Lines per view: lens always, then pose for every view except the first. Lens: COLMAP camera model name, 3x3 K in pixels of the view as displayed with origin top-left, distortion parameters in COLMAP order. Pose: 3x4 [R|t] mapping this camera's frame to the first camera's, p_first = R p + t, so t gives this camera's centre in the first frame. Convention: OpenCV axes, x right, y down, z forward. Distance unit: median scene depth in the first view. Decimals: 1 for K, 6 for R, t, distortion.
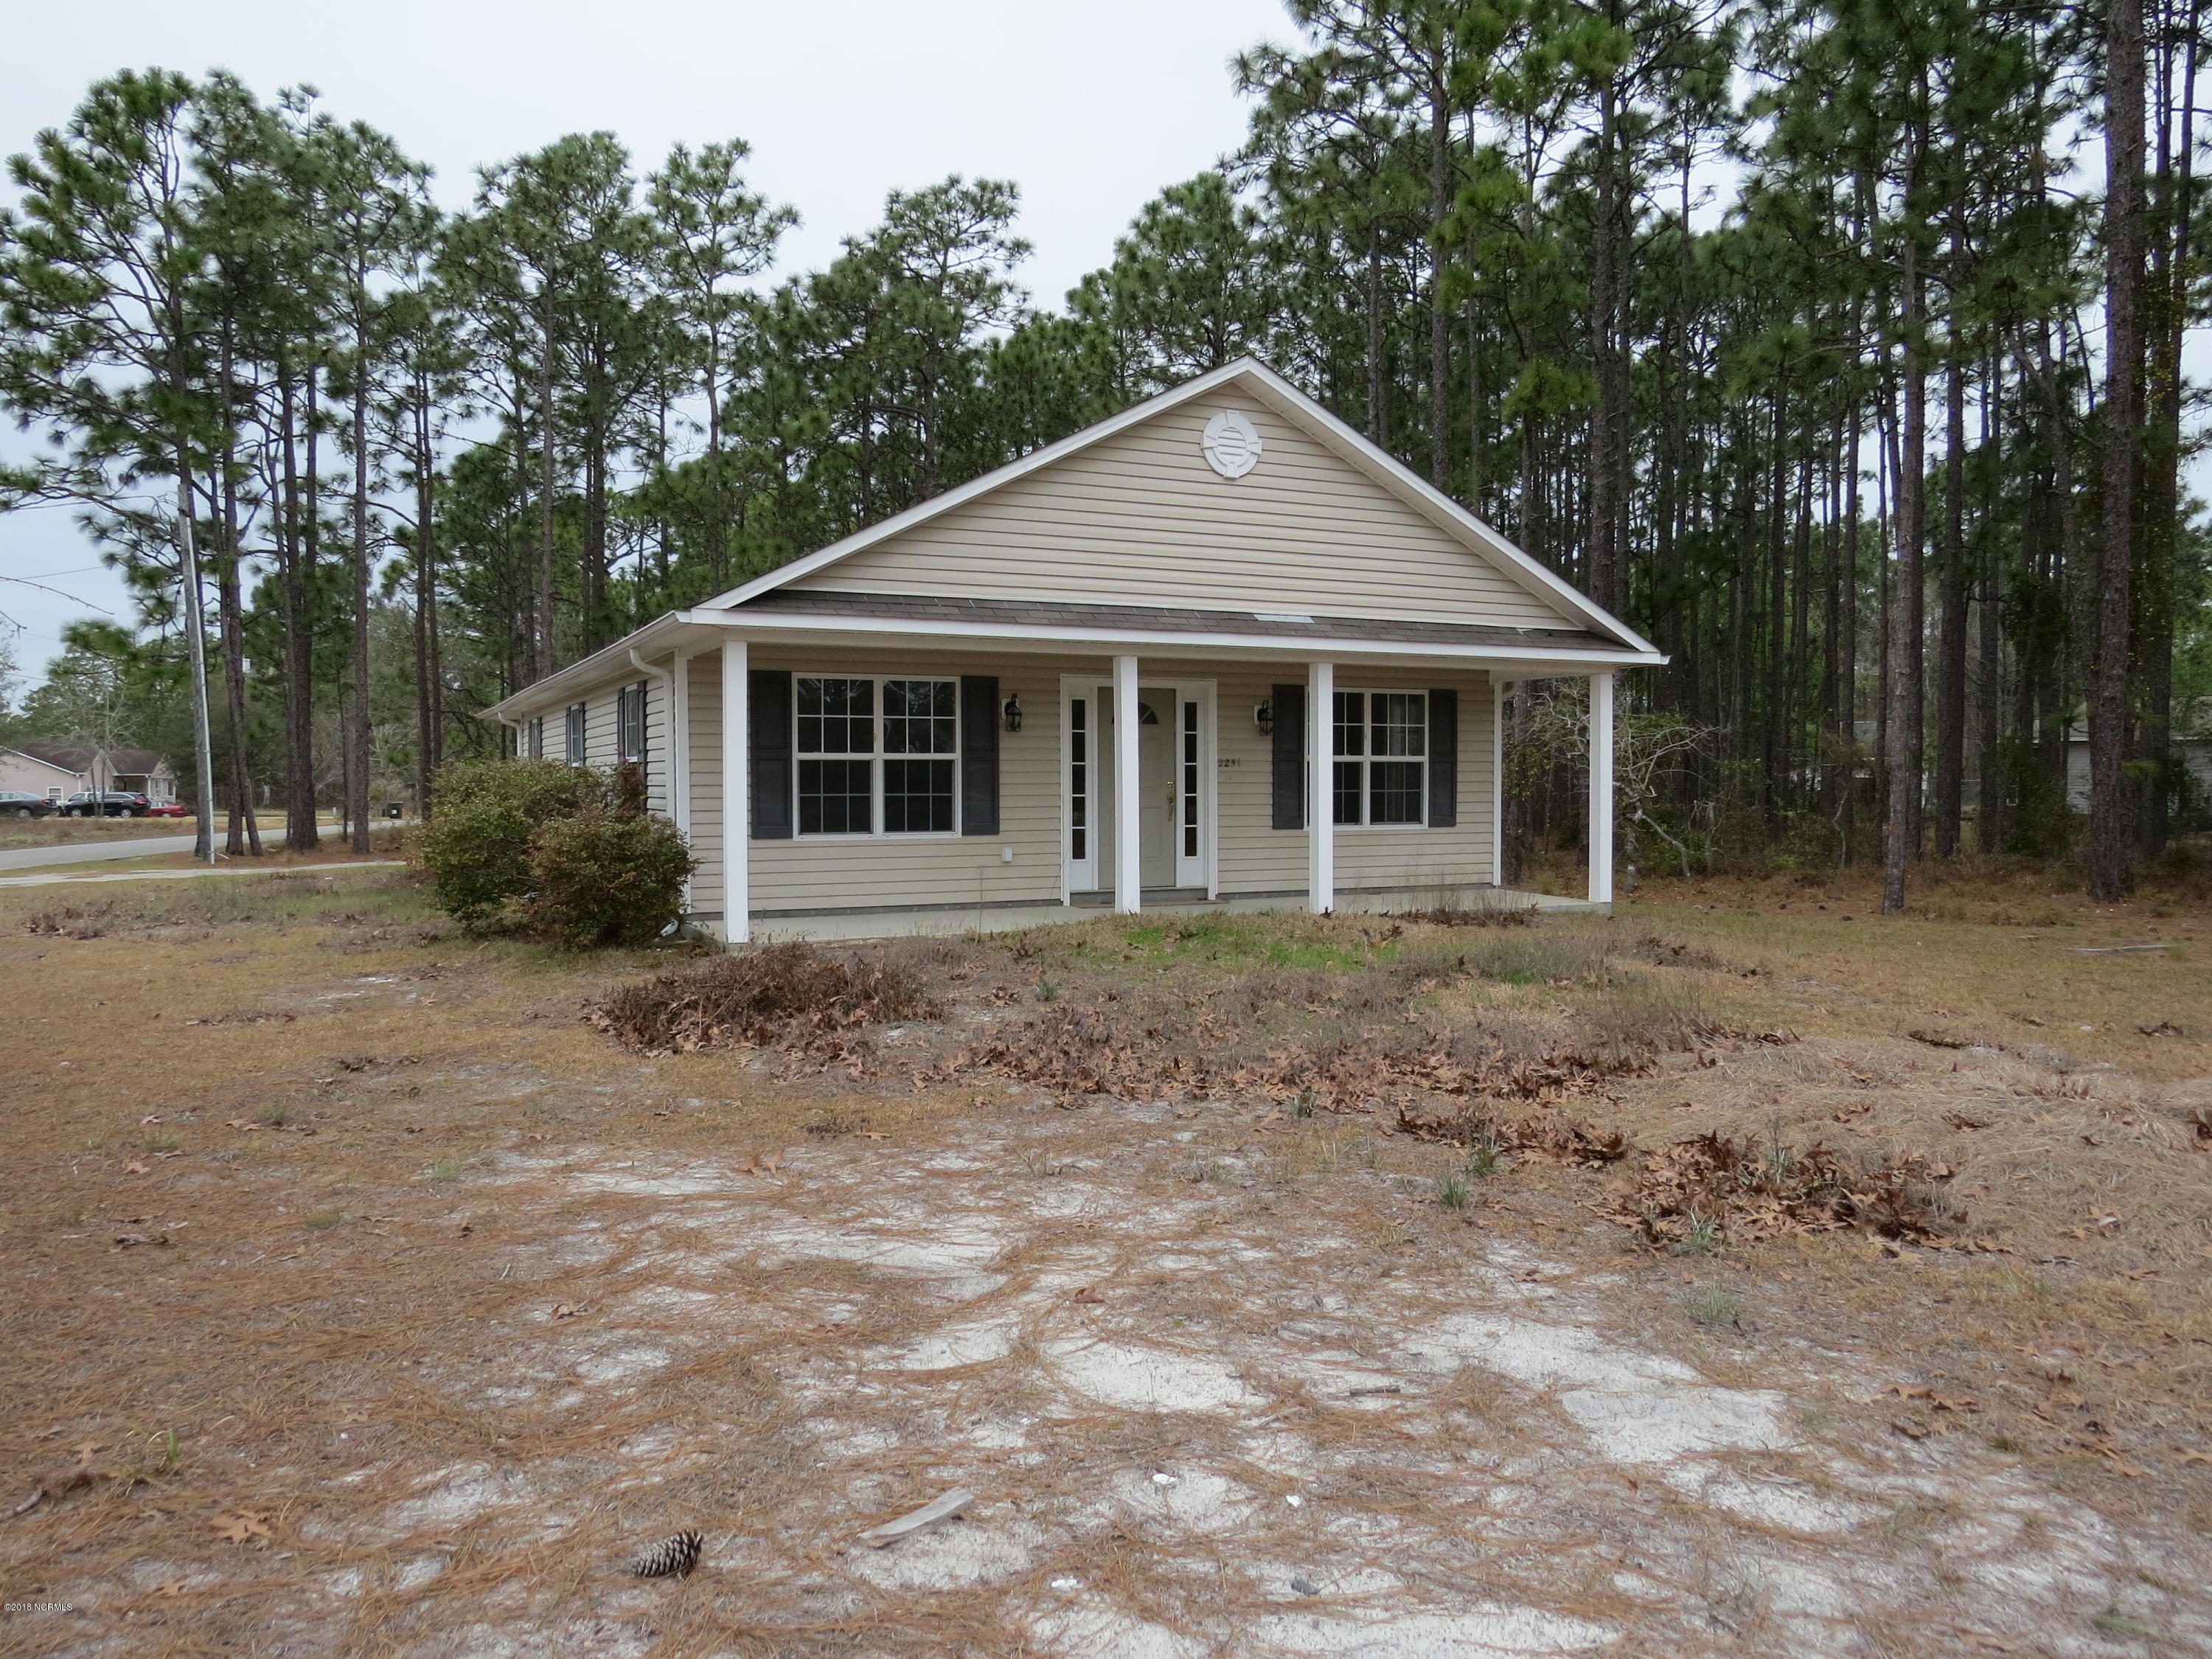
lens RADIAL K [[1567.3, 0, 1106.4], [0, 1567.3, 835.0], [0, 0, 1]] dist [-0.013194, -0.001709]
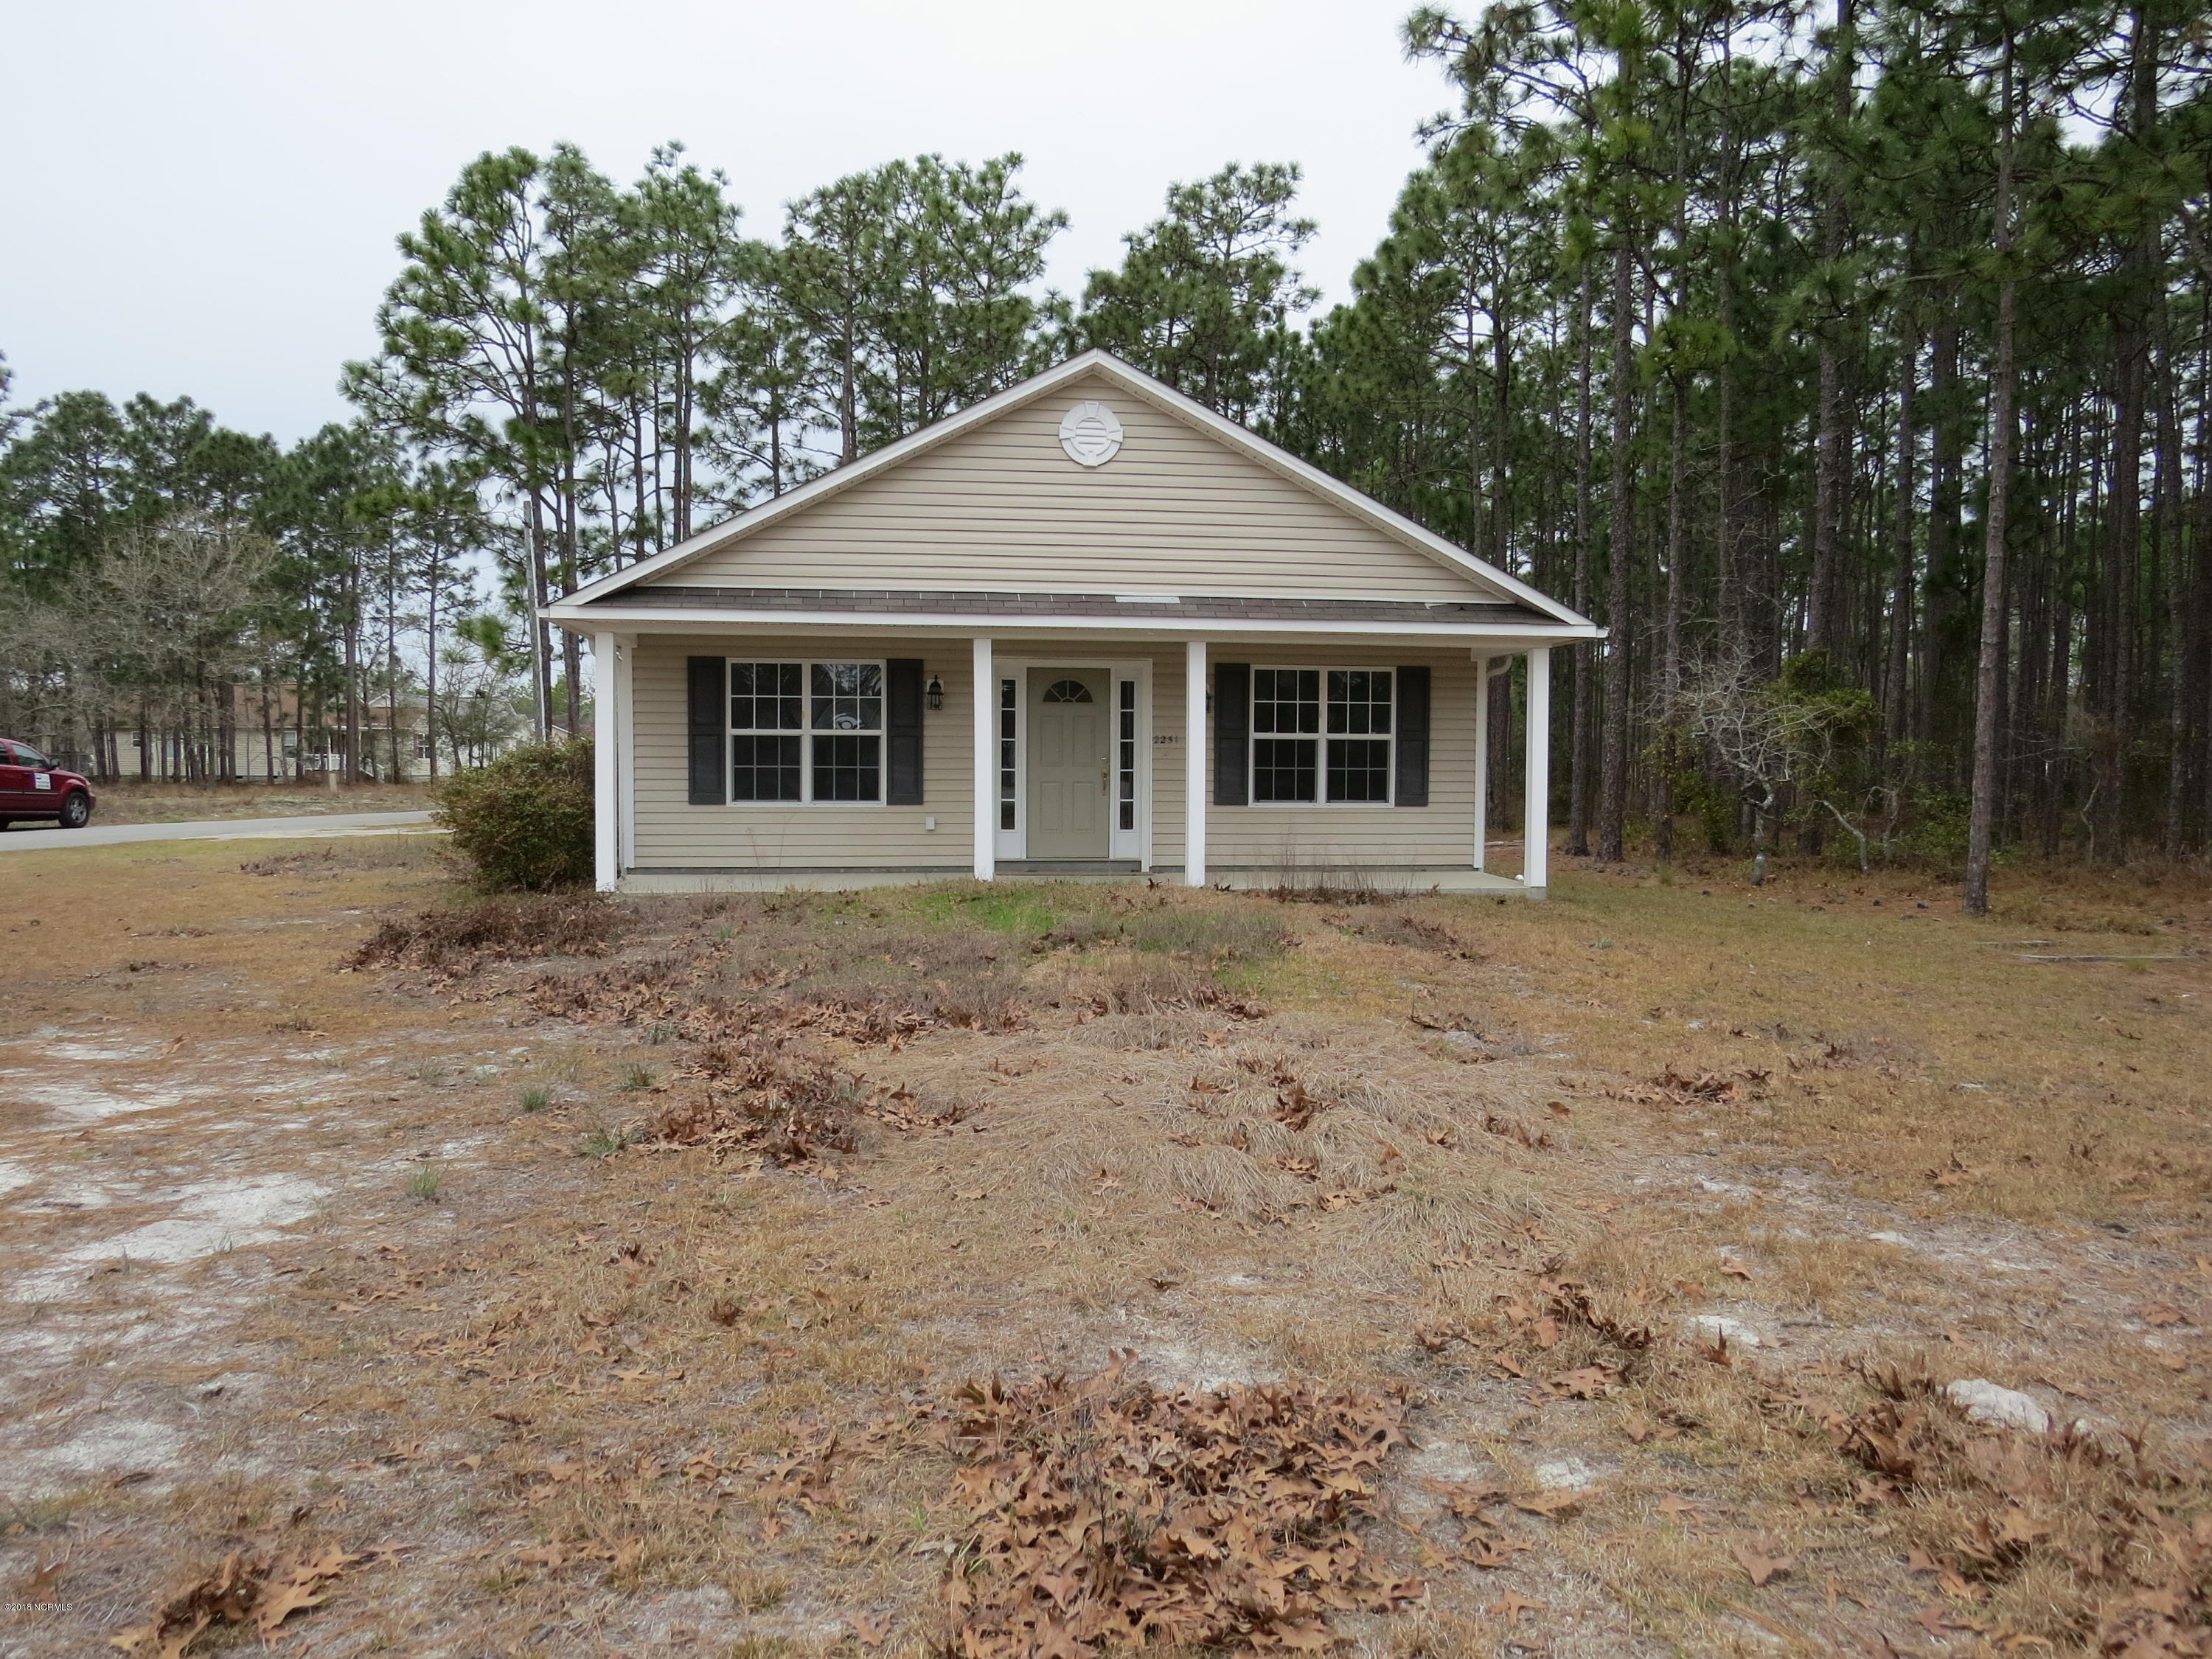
lens RADIAL K [[1567.3, 0, 1093.4], [0, 1567.3, 830.4], [0, 0, 1]] dist [-0.013194, -0.001709]
pose [[0.953465, 0.021748, -0.300720, 0.201513], [-0.018743, 0.999741, 0.012873, 0.000708], [0.300922, -0.006638, 0.953626, 0.000771]]
